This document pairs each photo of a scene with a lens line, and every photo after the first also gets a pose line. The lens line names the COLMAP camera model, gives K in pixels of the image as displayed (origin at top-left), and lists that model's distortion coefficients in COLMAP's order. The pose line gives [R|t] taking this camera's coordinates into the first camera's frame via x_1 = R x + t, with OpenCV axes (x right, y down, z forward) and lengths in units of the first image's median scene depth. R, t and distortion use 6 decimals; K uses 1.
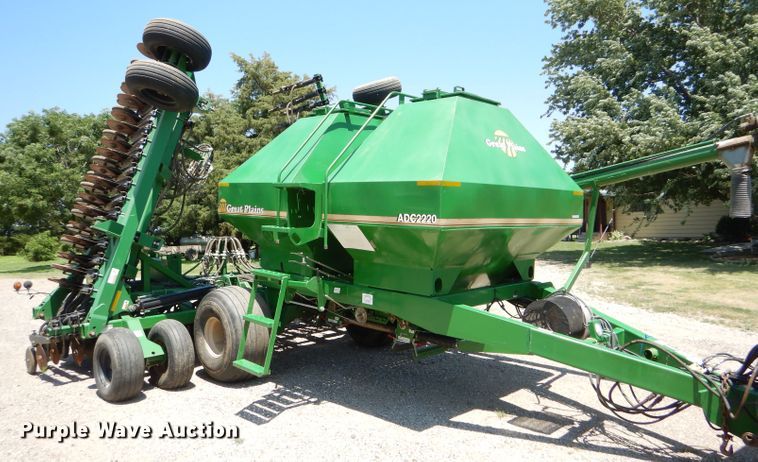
lens RADIAL K [[534.3, 0, 379.0], [0, 534.3, 231.0], [0, 0, 1]] dist [-0.000982, -0.000833]
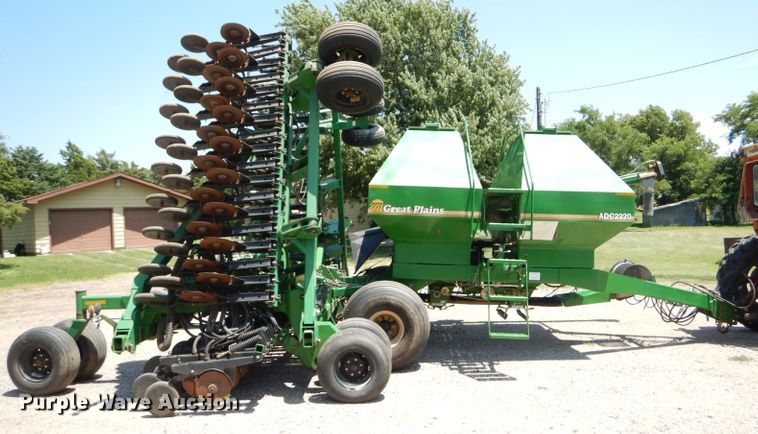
lens RADIAL K [[569.3, 0, 379.0], [0, 569.3, 217.0], [0, 0, 1]] dist [-0.007079, -0.003482]
pose [[0.725828, -0.001033, 0.687876, -1.090334], [0.023621, 0.999447, -0.023424, 0.001102], [-0.687471, 0.033251, 0.725450, 0.181224]]
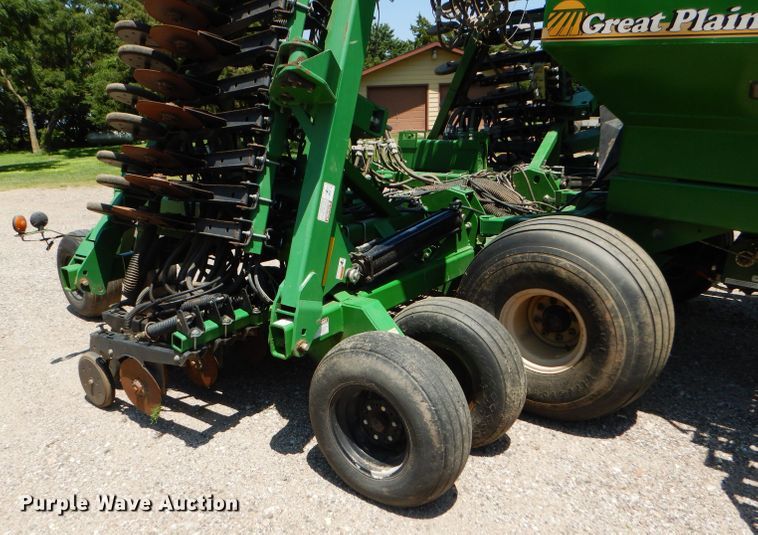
lens RADIAL K [[572.2, 0, 348.3], [0, 572.2, 286.4], [0, 0, 1]] dist [0.036318, -0.034816]
pose [[0.994932, -0.034549, 0.094424, -0.514427], [0.006992, 0.960611, 0.277809, 0.024419], [-0.100302, -0.275741, 0.955985, 0.557473]]
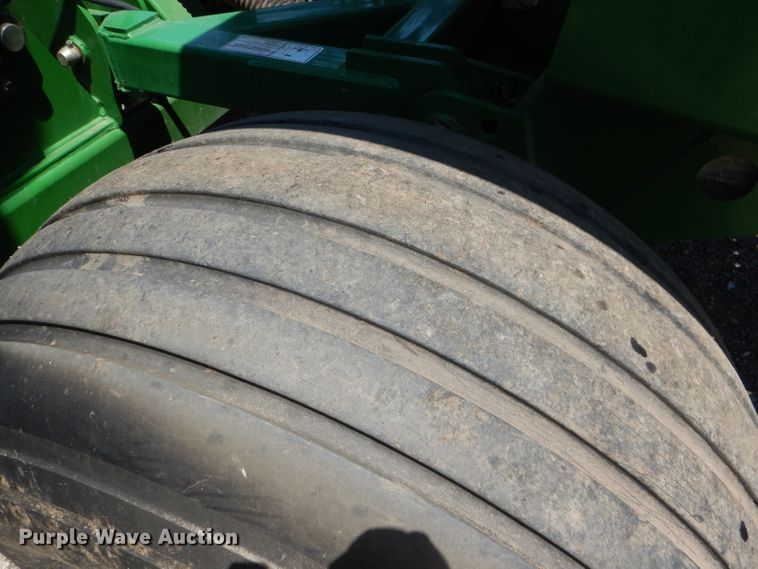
lens RADIAL K [[535.0, 0, 367.9], [0, 535.0, 282.3], [0, 0, 1]] dist [0.007878, 0.003639]
pose [[0.928087, -0.222070, 0.298897, -0.306774], [-0.056813, 0.708856, 0.703061, 0.061850], [-0.368003, -0.669483, 0.645264, 0.962537]]
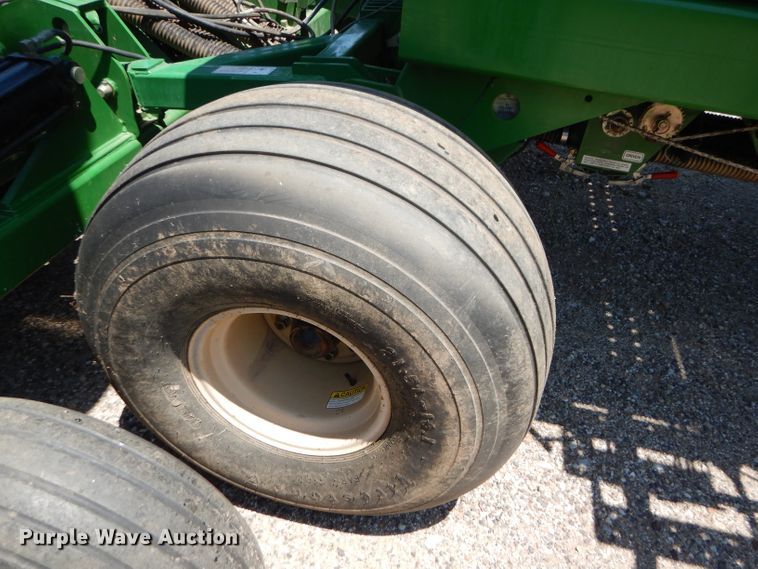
lens RADIAL K [[529.3, 0, 373.6], [0, 529.3, 277.1], [0, 0, 1]] dist [0.000640, -0.001168]
pose [[0.857500, -0.286528, 0.427311, -0.349982], [-0.032598, 0.798637, 0.600930, 0.051704], [-0.513450, -0.529227, 0.675491, 0.874768]]
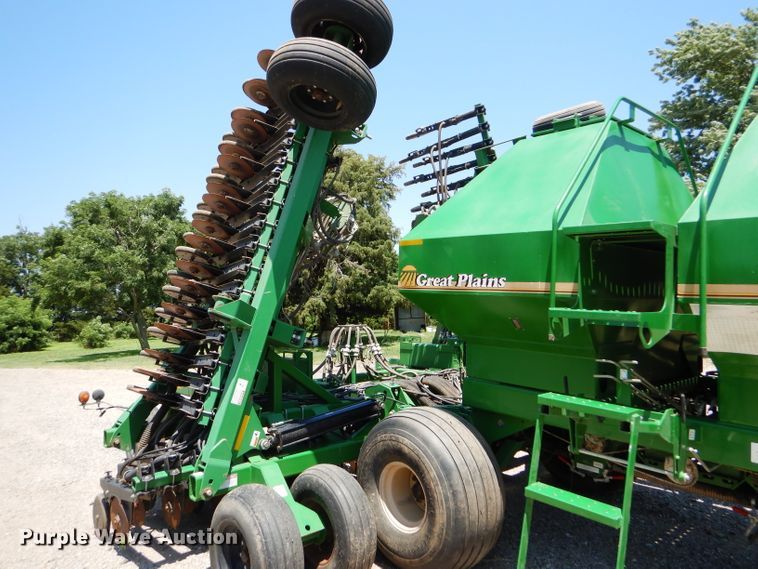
lens RADIAL K [[529.3, 0, 373.6], [0, 529.3, 277.1], [0, 0, 1]] dist [0.000640, -0.001168]
pose [[0.996999, -0.006742, -0.077117, -0.291499], [0.001034, 0.997271, -0.073819, -0.001461], [0.077404, 0.073518, 0.994286, 0.393384]]
